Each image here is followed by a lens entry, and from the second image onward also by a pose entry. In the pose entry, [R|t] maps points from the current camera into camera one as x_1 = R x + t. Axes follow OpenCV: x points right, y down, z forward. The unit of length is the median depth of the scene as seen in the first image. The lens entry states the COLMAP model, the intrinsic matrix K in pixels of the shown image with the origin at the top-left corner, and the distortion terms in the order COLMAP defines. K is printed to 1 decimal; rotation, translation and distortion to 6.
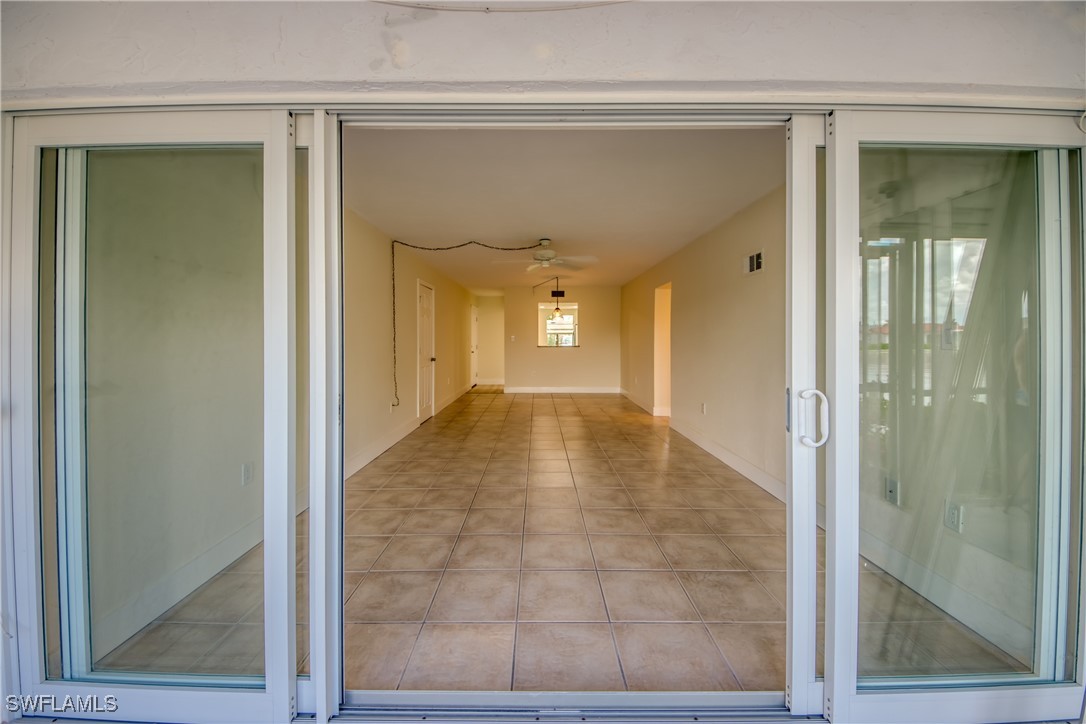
lens RADIAL K [[408.6, 0, 537.5], [0, 408.6, 340.5], [0, 0, 1]] dist [0.000021, -0.008029]
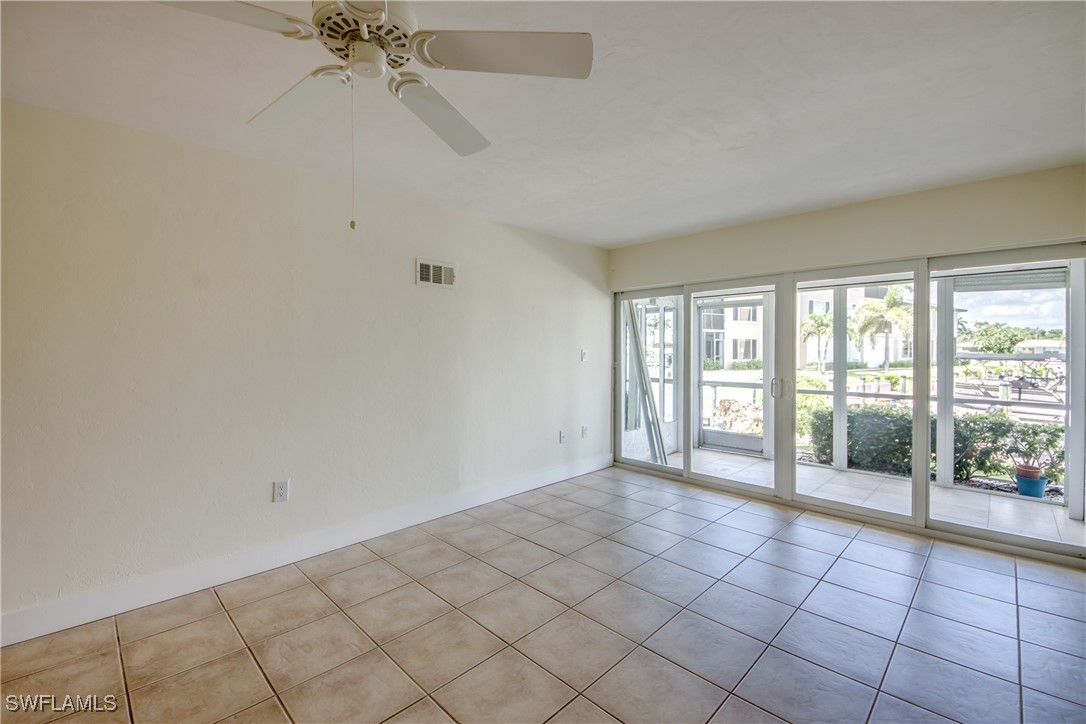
lens RADIAL K [[459.3, 0, 545.7], [0, 459.3, 350.6], [0, 0, 1]] dist [0.027472, -0.022315]
pose [[-0.717858, 0.002449, 0.696185, -0.413232], [0.003687, 0.999993, 0.000284, -0.026109], [-0.696180, 0.002771, -0.717862, 1.877231]]
